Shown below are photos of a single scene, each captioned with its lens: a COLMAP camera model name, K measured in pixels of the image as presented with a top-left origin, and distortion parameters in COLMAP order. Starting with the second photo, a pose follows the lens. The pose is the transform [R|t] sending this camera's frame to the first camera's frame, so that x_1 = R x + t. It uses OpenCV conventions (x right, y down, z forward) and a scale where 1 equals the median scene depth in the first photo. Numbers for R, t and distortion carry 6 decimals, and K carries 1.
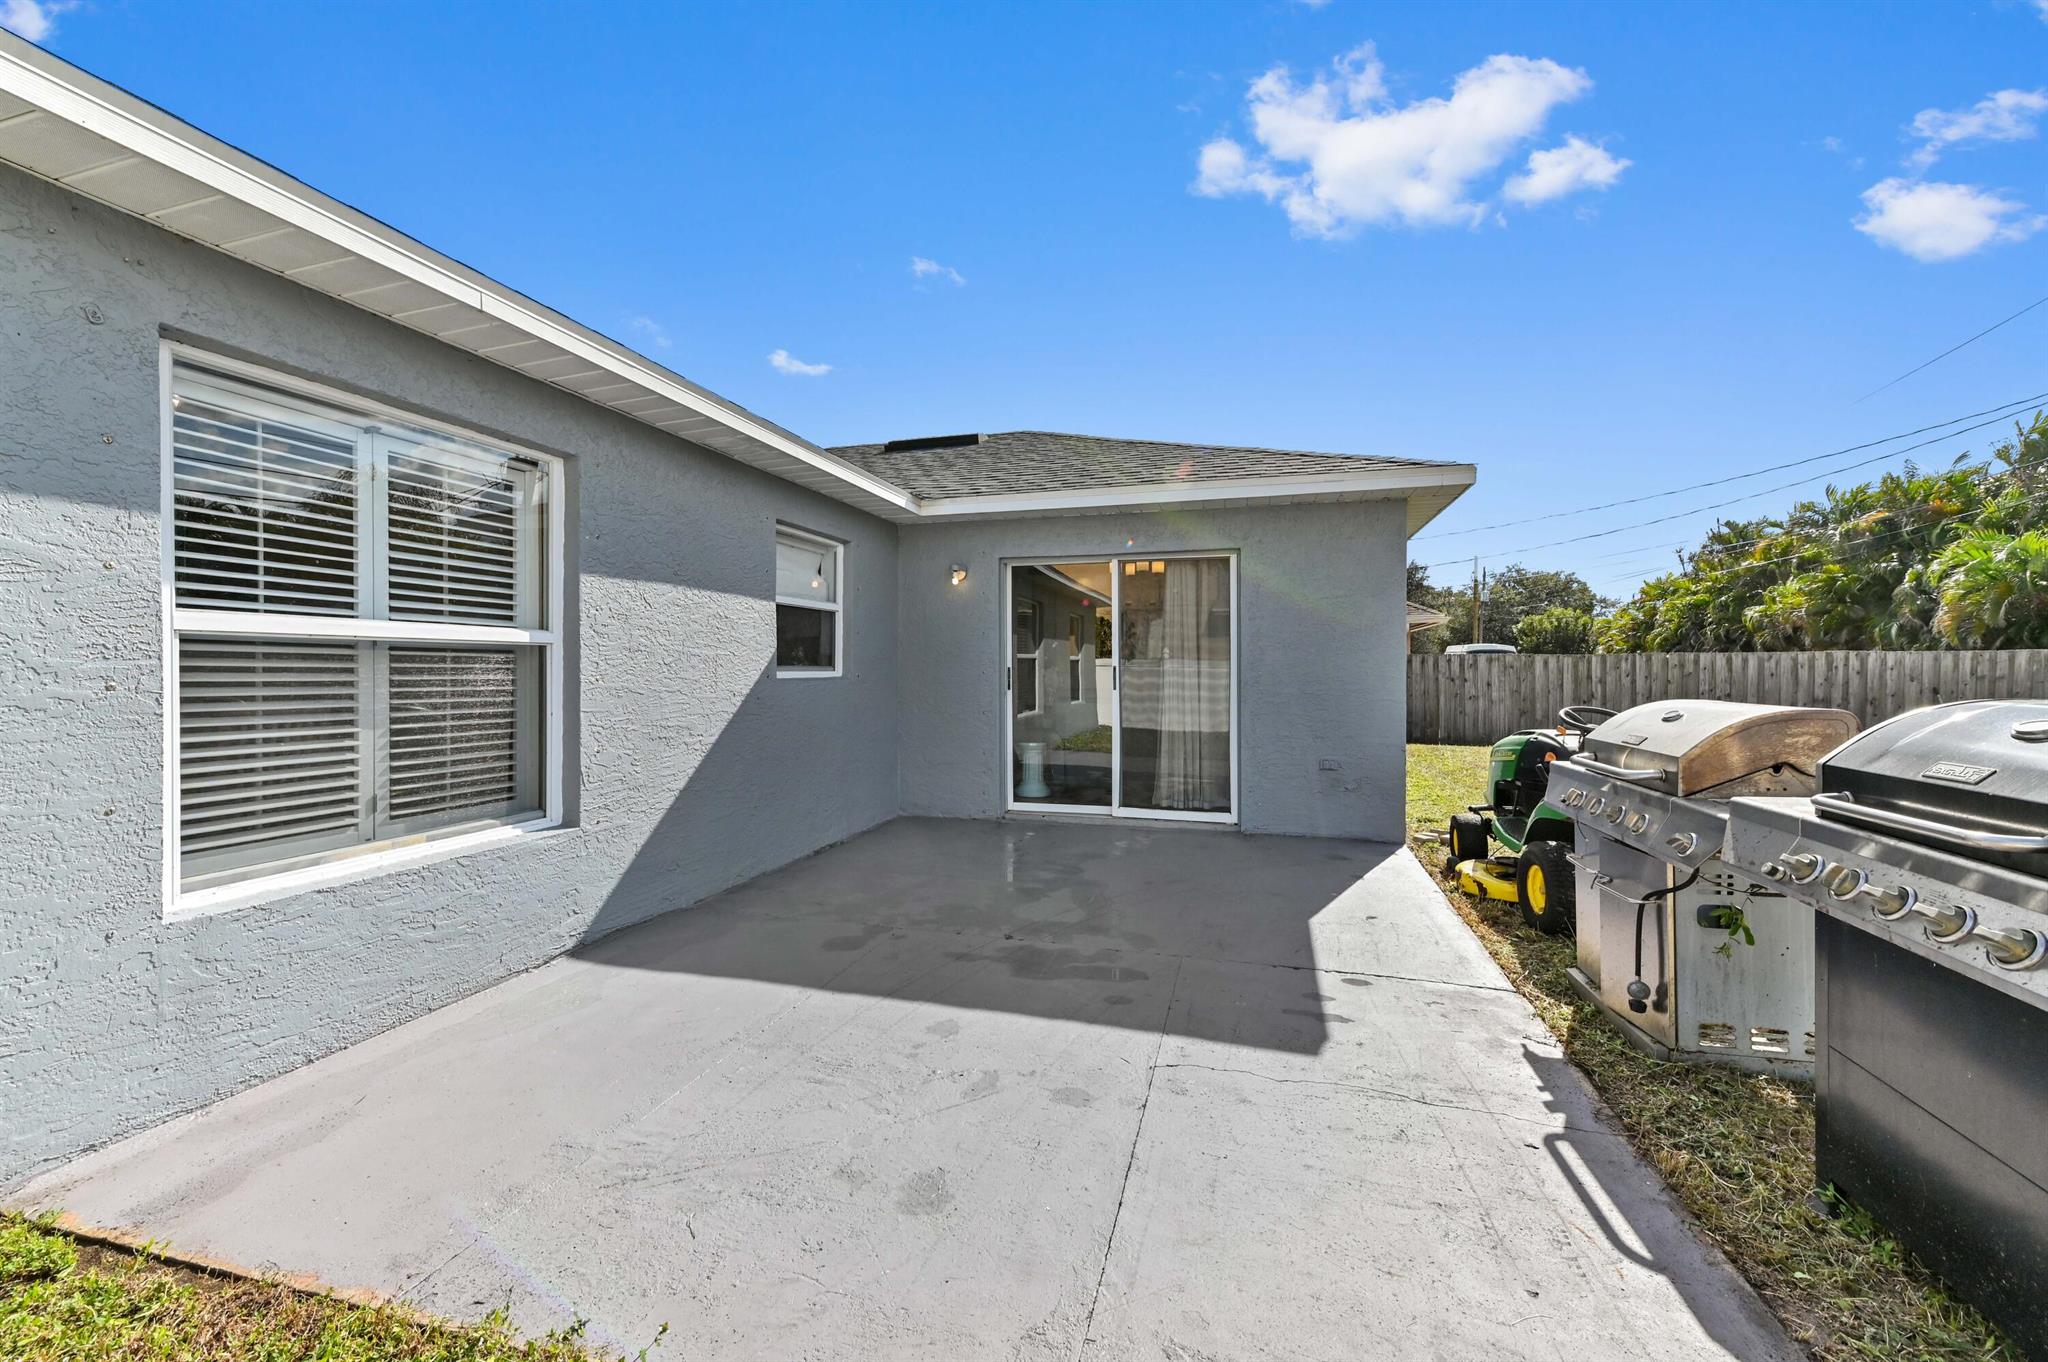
lens RADIAL K [[812.7, 0, 1027.3], [0, 812.7, 676.3], [0, 0, 1]] dist [0.013813, 0.000140]
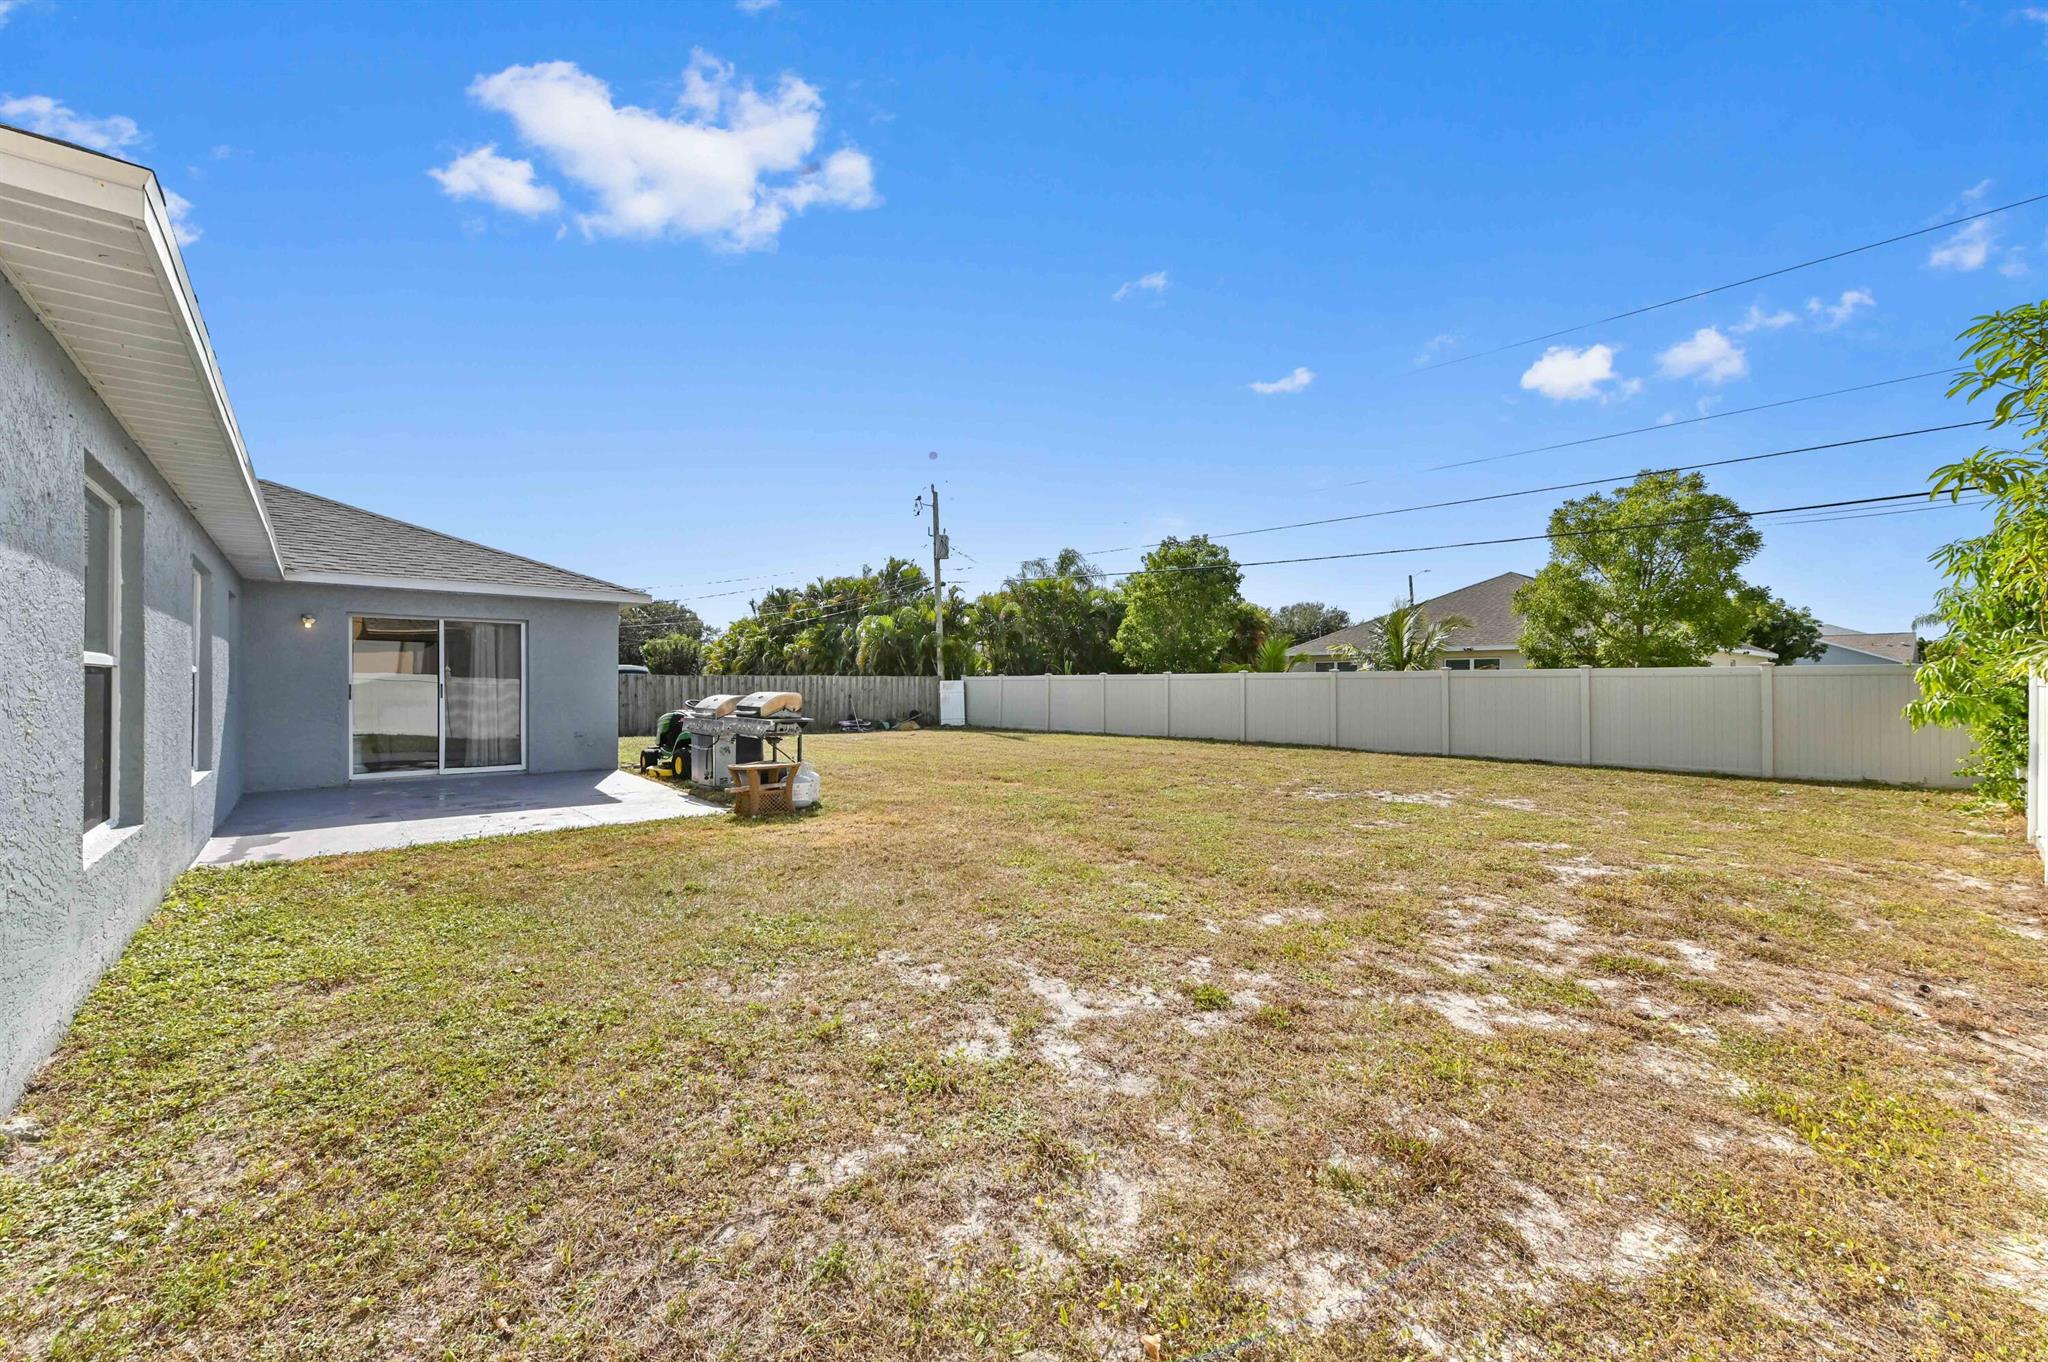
lens RADIAL K [[812.7, 0, 1027.3], [0, 812.7, 676.3], [0, 0, 1]] dist [0.013813, 0.000140]
pose [[0.552764, 0.007803, 0.833302, -0.226467], [0.007483, 0.999869, -0.014326, 0.001677], [-0.833305, 0.014155, 0.552633, -0.334262]]
